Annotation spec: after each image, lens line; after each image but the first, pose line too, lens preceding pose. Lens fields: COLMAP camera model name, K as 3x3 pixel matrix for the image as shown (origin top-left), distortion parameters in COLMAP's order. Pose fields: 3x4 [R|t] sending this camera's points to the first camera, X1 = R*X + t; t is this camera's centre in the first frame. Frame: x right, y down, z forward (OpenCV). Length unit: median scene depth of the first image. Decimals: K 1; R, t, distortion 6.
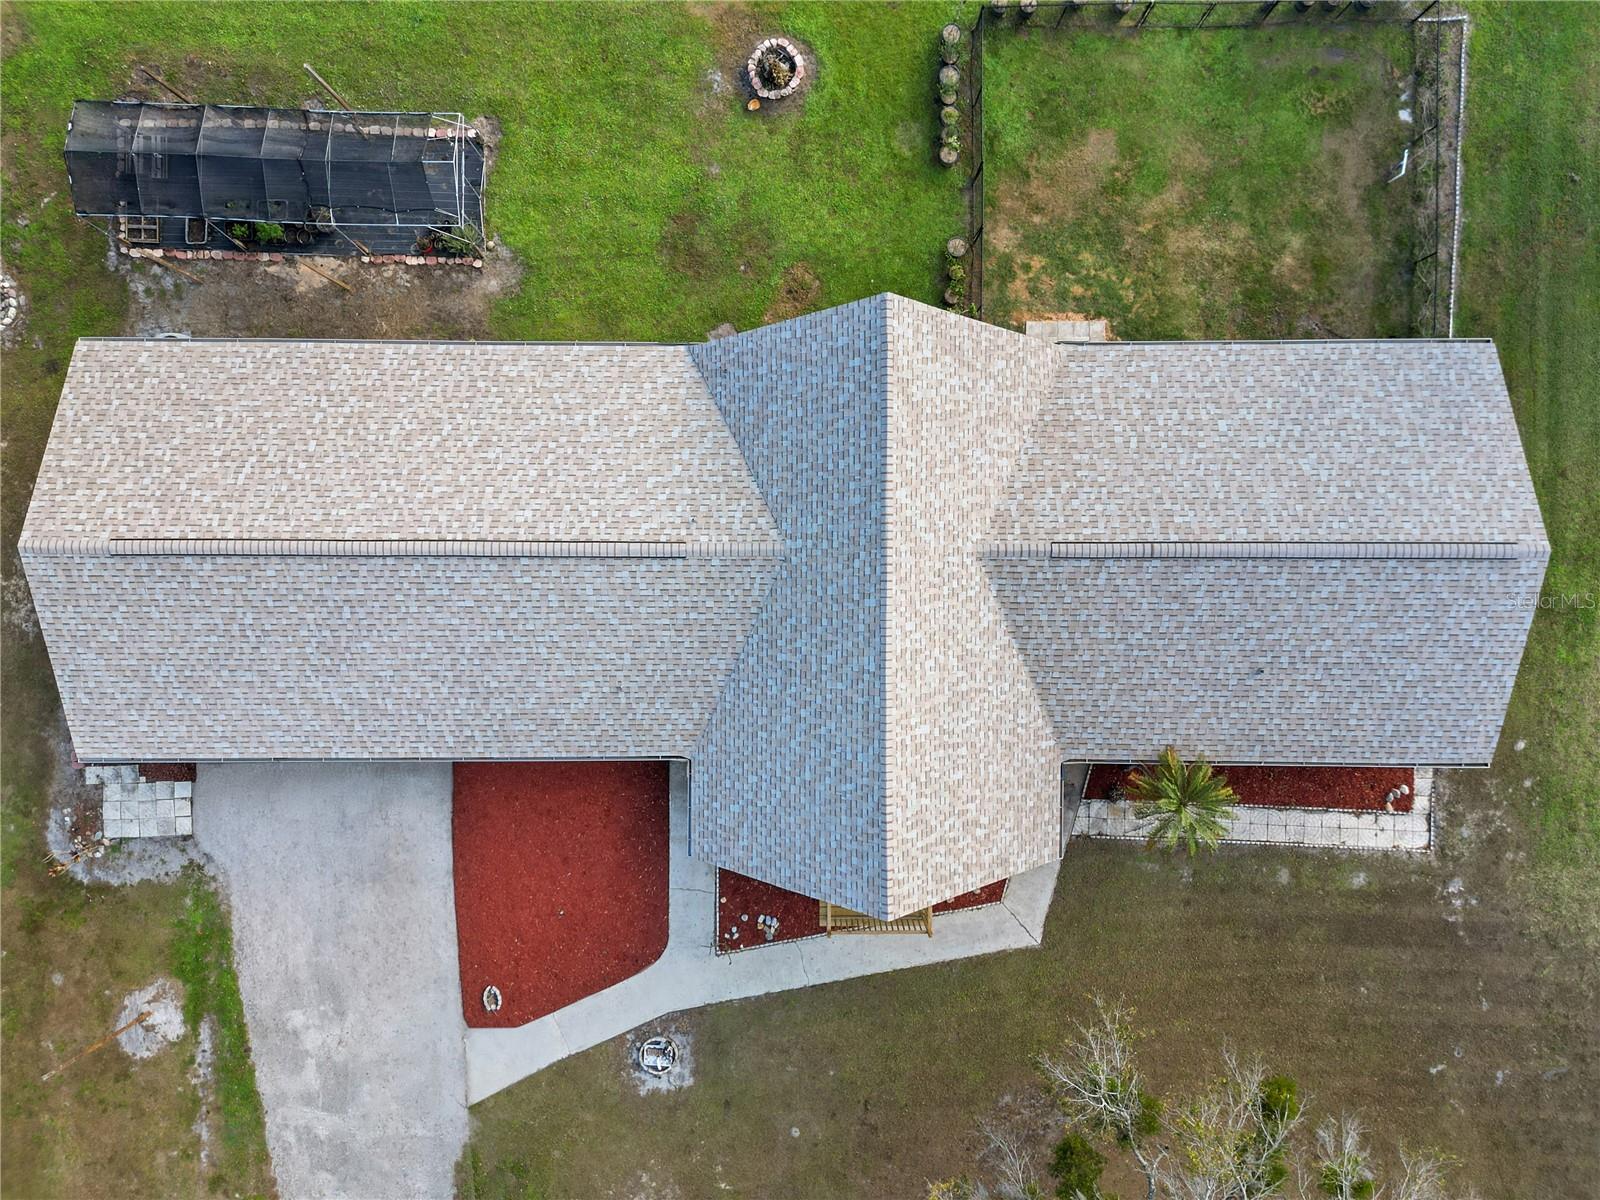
lens RADIAL K [[1140.2, 0, 800.0], [0, 1140.2, 600.0], [0, 0, 1]] dist [0.035529, -0.028099]
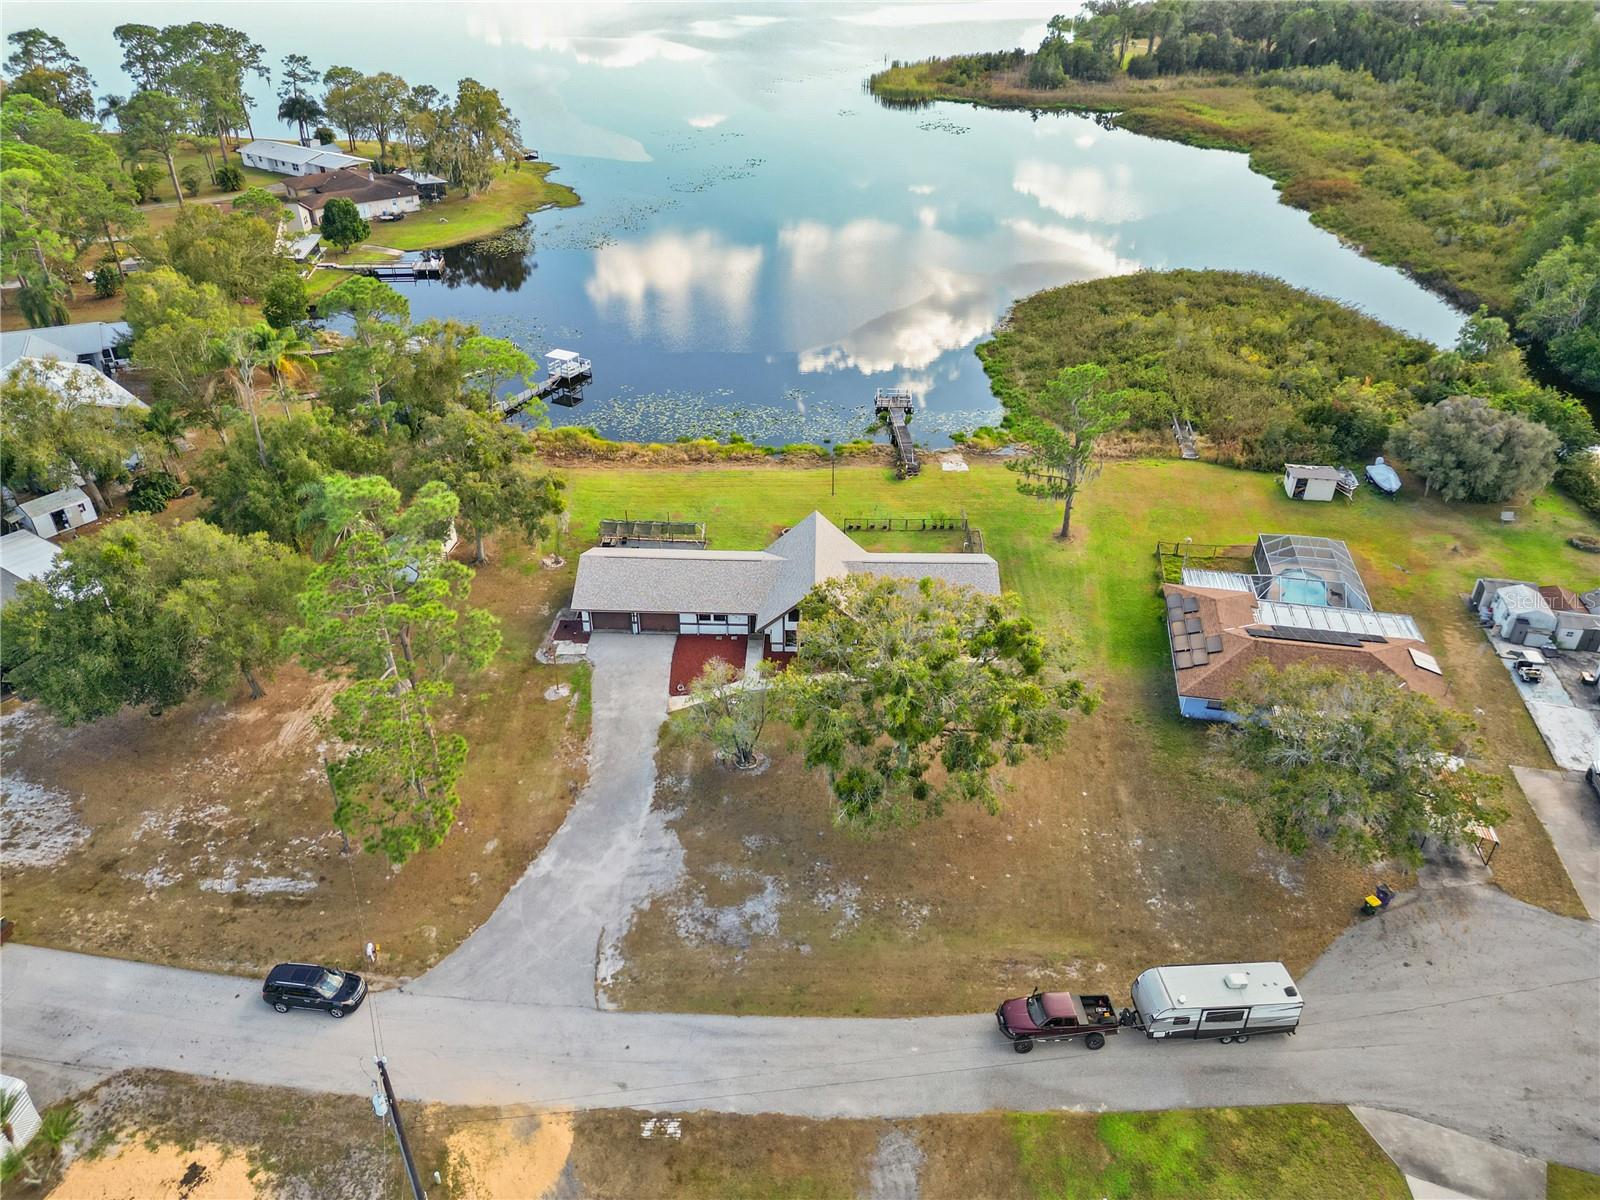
lens RADIAL K [[1120.1, 0, 800.0], [0, 1120.1, 600.0], [0, 0, 1]] dist [0.075610, -0.073663]
pose [[0.999770, 0.018738, -0.010438, 0.052241], [-0.018607, 0.515634, -0.856607, 2.626011], [-0.010669, 0.856604, 0.515864, -0.621825]]
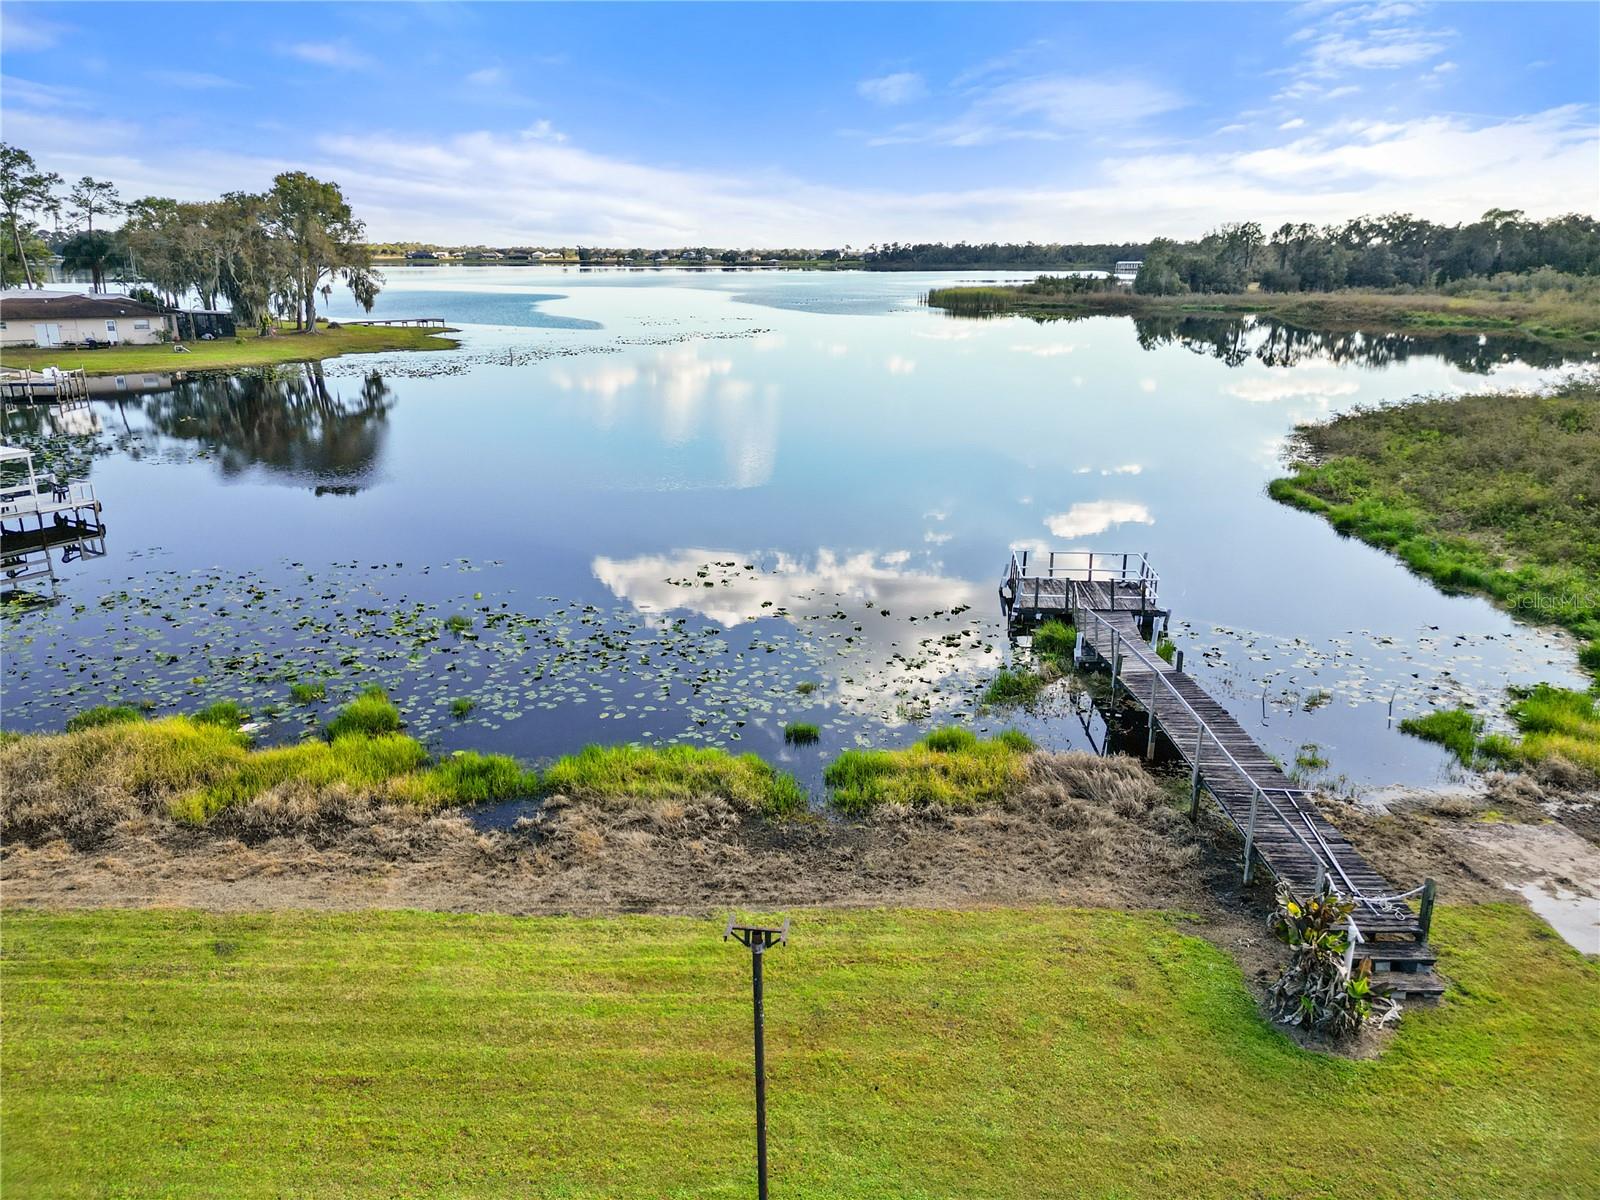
lens RADIAL K [[1120.1, 0, 800.0], [0, 1120.1, 600.0], [0, 0, 1]] dist [0.075610, -0.073663]
pose [[0.997661, 0.027036, -0.062776, 0.147083], [-0.067703, 0.264751, -0.961937, -0.423215], [-0.009387, 0.963938, 0.265963, 0.680694]]
